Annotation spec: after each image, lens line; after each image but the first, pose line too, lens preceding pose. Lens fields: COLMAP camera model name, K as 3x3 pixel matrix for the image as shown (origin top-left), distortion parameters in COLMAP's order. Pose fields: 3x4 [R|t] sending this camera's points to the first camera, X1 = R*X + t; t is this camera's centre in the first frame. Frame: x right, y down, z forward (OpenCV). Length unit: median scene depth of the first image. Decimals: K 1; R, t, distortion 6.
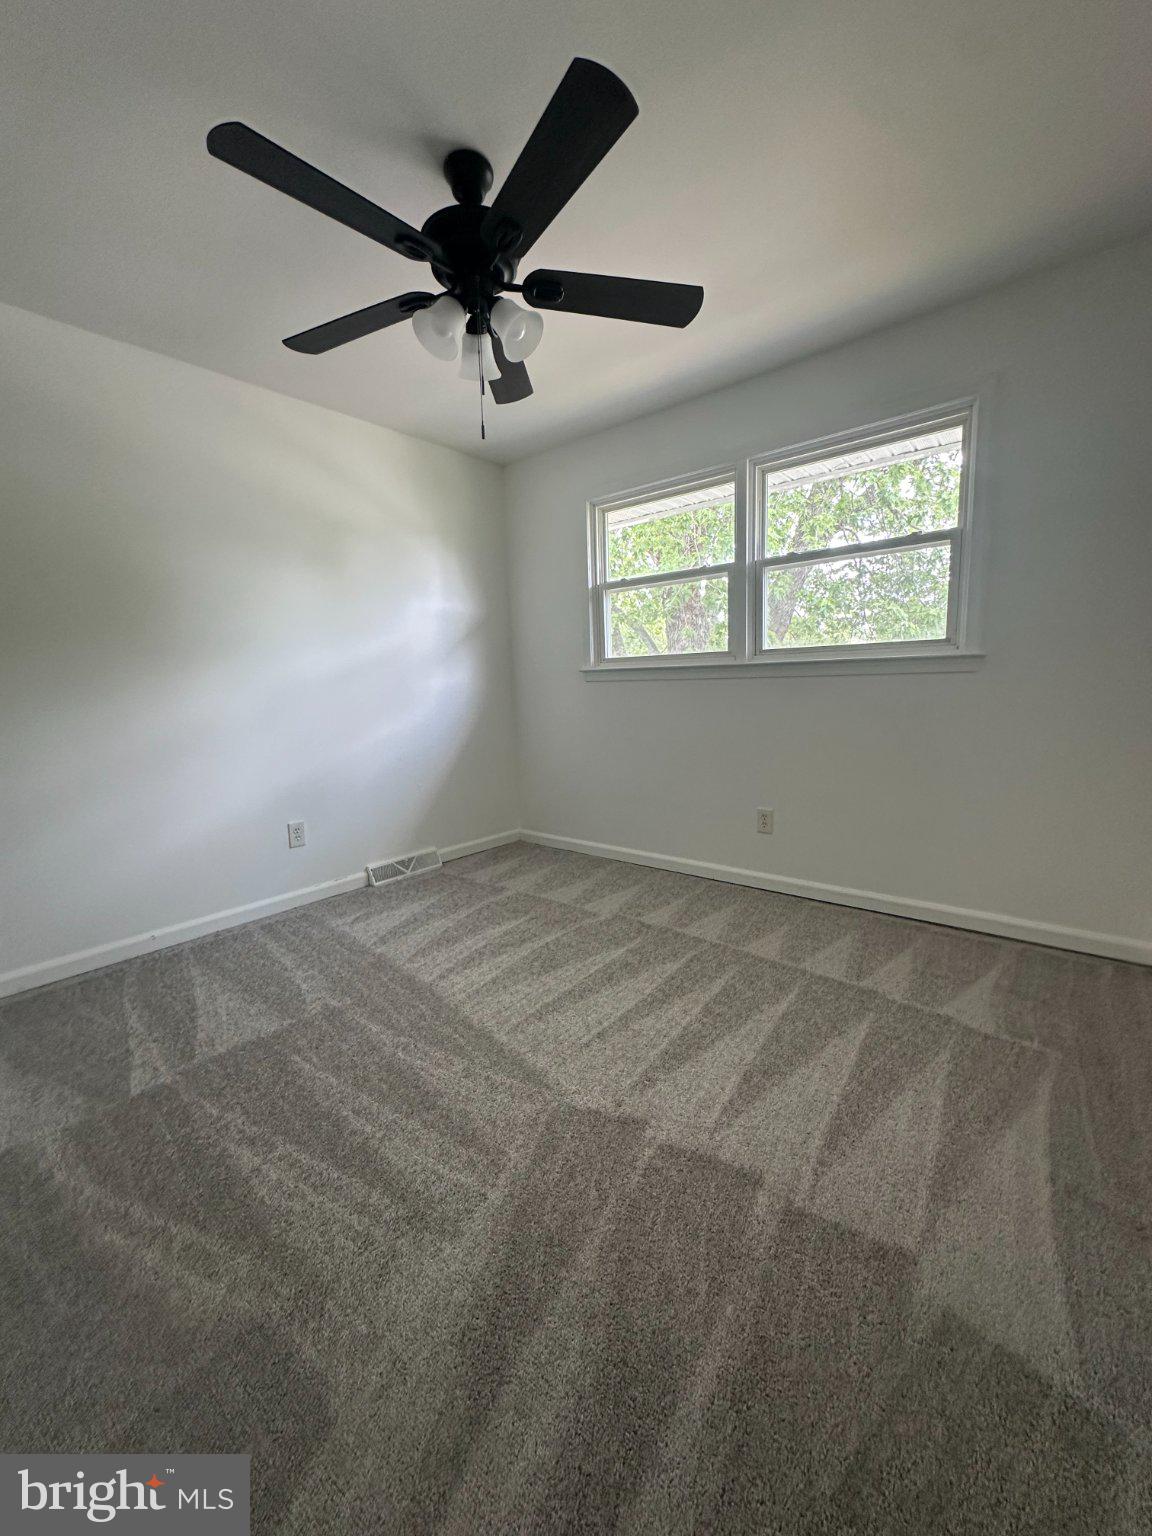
lens RADIAL K [[614.1, 0, 576.8], [0, 614.1, 764.6], [0, 0, 1]] dist [0.002870, -0.000338]
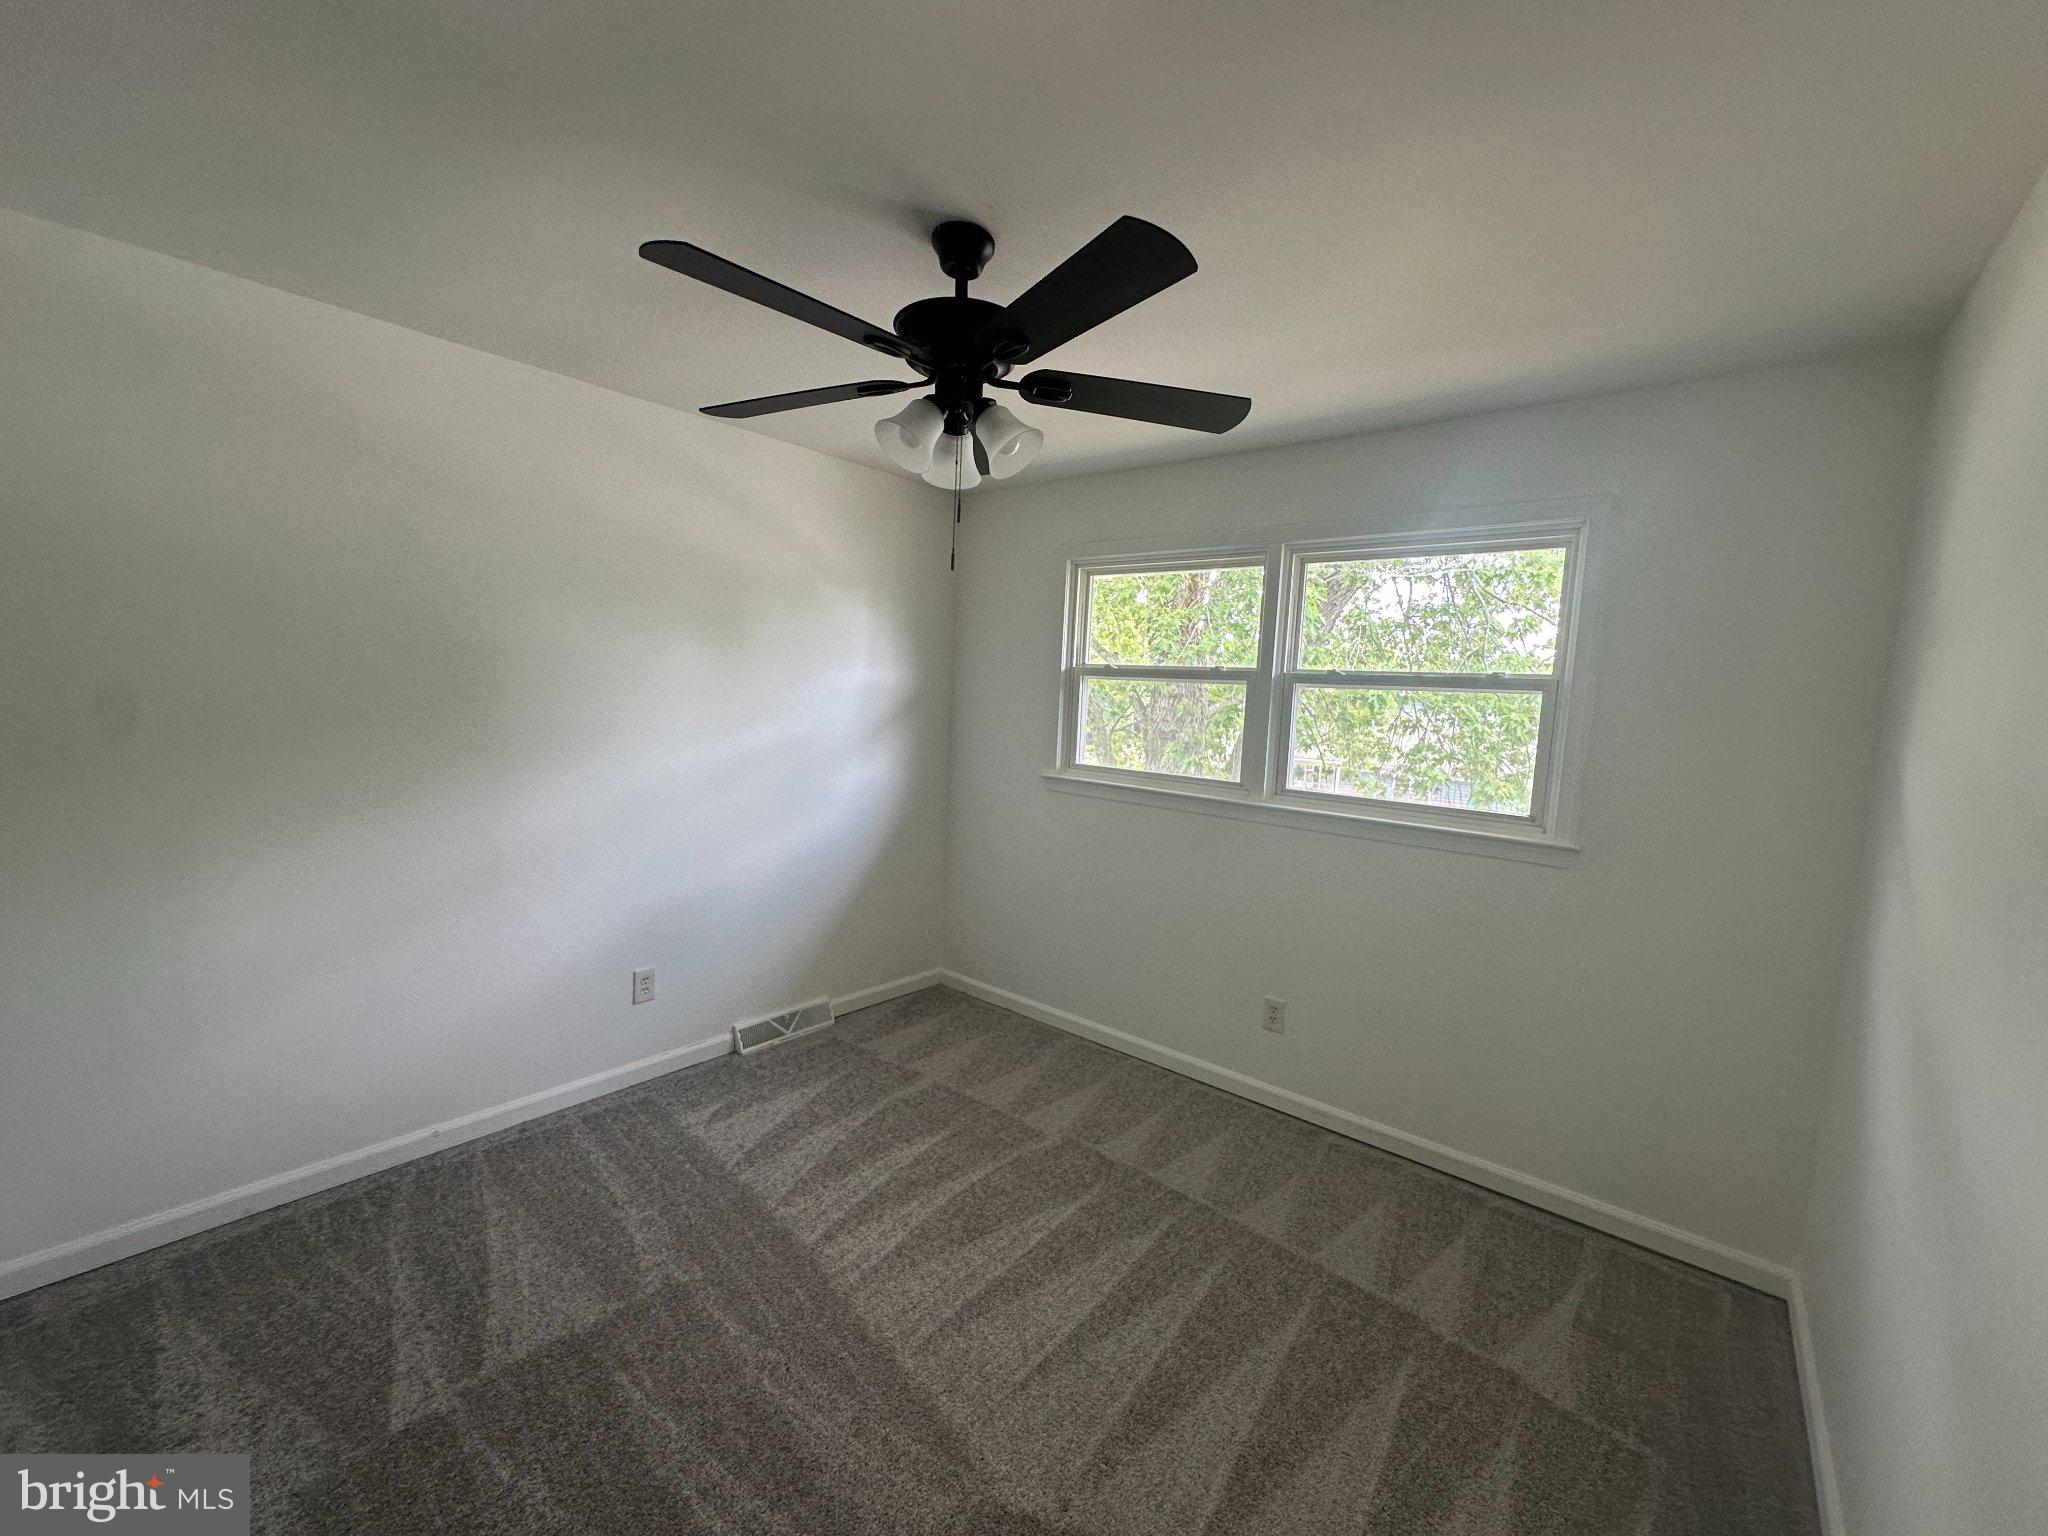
lens RADIAL K [[818.8, 0, 1025.4], [0, 818.8, 763.7], [0, 0, 1]] dist [0.002870, -0.000338]
pose [[0.996729, 0.080031, 0.011259, -0.043722], [-0.079456, 0.995843, -0.044539, -0.204765], [-0.014777, 0.043499, 0.998944, -0.005848]]
